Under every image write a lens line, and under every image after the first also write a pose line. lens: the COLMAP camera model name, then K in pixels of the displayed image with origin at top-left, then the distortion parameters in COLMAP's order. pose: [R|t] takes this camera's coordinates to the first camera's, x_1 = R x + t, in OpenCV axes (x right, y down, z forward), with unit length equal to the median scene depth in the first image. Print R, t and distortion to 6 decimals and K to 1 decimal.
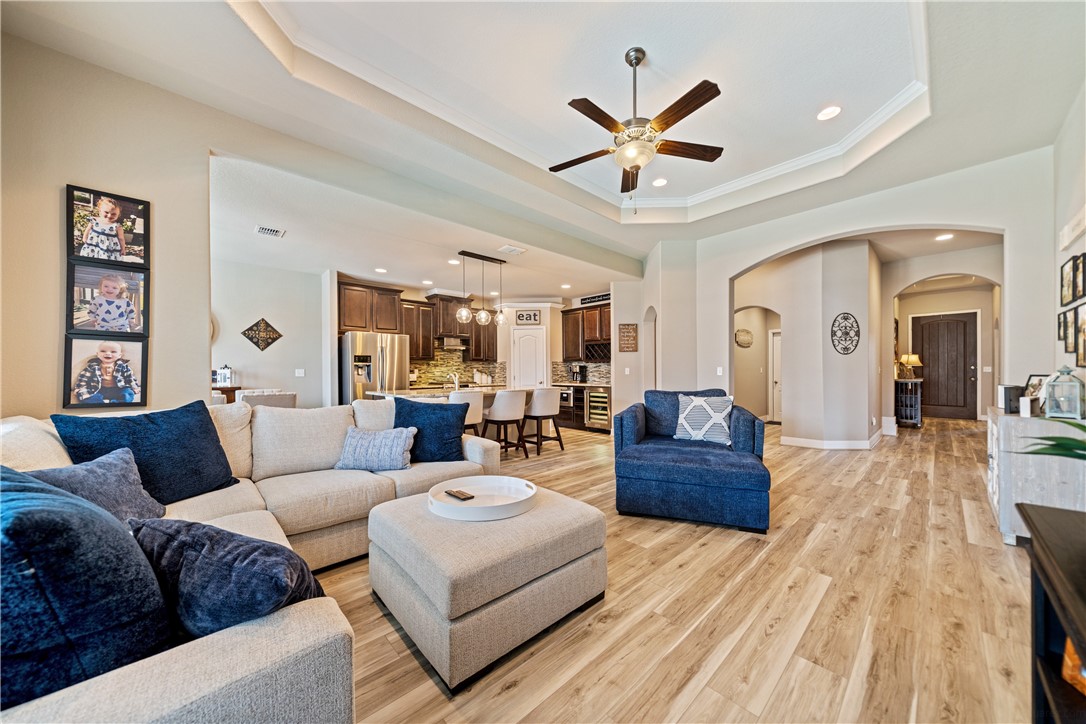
lens RADIAL K [[373.4, 0, 551.3], [0, 373.4, 369.2], [0, 0, 1]] dist [-0.000570, -0.000037]
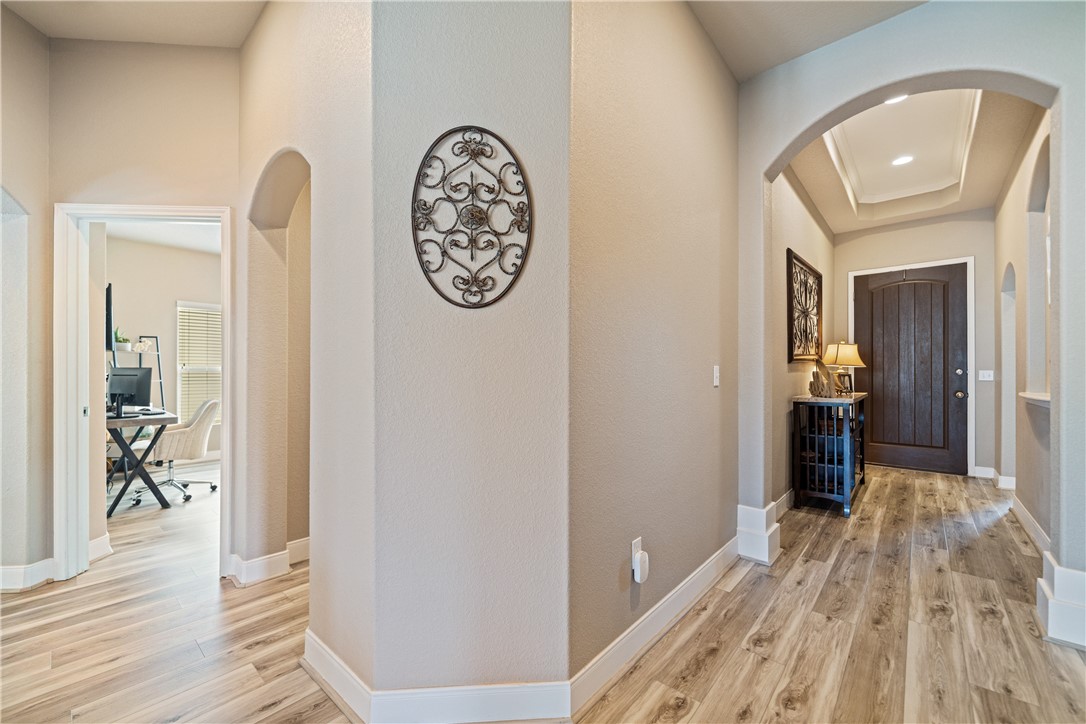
lens RADIAL K [[434.6, 0, 542.3], [0, 434.6, 369.9], [0, 0, 1]] dist [0.000845, 0.000038]
pose [[0.995769, 0.006511, 0.091660, 0.573122], [-0.006081, 0.999969, -0.004972, -0.000622], [-0.091690, 0.004393, 0.995778, 0.520019]]
